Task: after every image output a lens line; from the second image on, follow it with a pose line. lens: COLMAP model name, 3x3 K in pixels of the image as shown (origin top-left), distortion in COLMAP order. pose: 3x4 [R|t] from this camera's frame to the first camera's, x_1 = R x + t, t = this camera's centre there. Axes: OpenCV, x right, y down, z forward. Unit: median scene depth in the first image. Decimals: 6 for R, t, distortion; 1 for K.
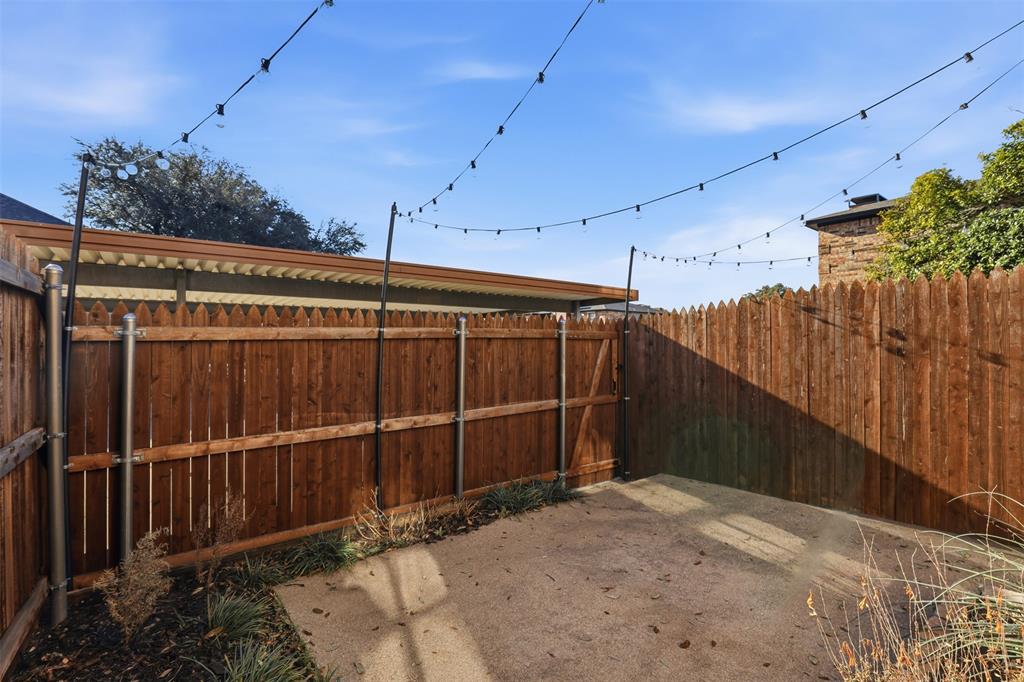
lens RADIAL K [[481.6, 0, 516.6], [0, 481.6, 339.1], [0, 0, 1]] dist [-0.019871, 0.000201]
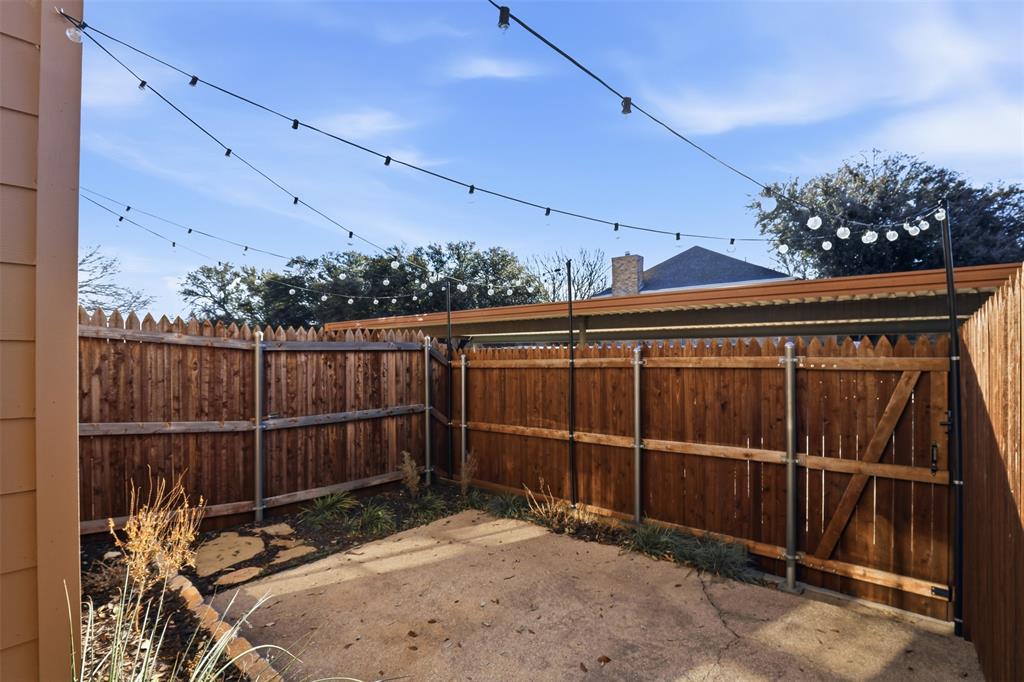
lens RADIAL K [[481.6, 0, 516.9], [0, 481.6, 349.0], [0, 0, 1]] dist [-0.019871, 0.000201]
pose [[0.188255, -0.016482, -0.981982, 0.906778], [0.011742, 0.999825, -0.014531, -0.032042], [0.982050, -0.008795, 0.188416, 0.586350]]
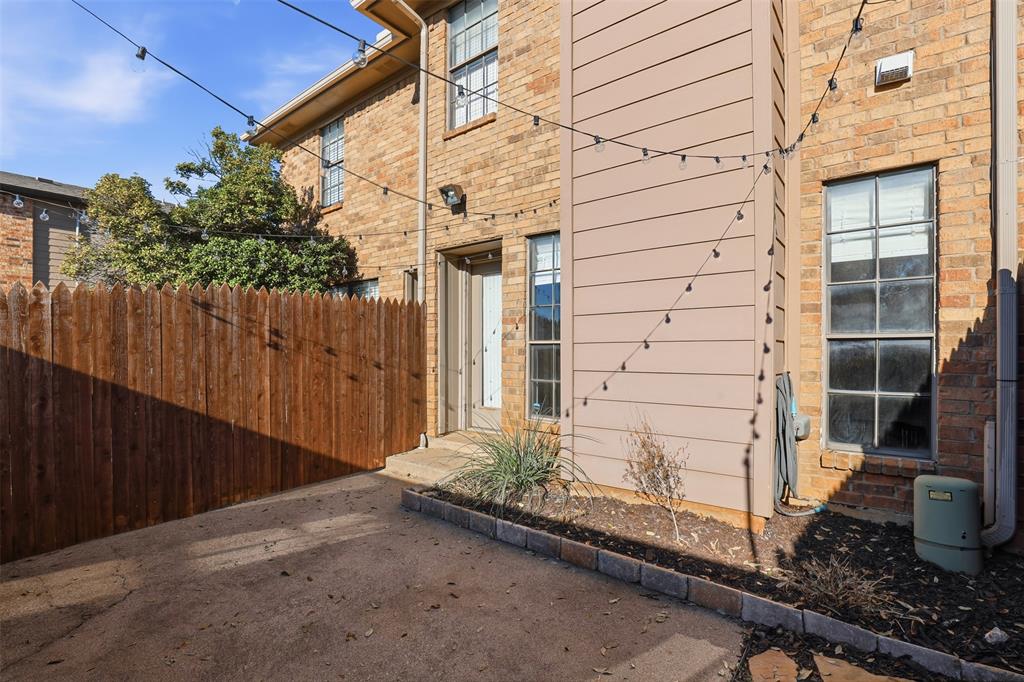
lens RADIAL K [[481.6, 0, 513.7], [0, 481.6, 349.6], [0, 0, 1]] dist [-0.019871, 0.000201]
pose [[-0.218952, 0.002768, 0.975732, -0.469967], [-0.004401, 0.999983, -0.003824, 0.022777], [-0.975726, -0.005131, -0.218936, 0.632499]]
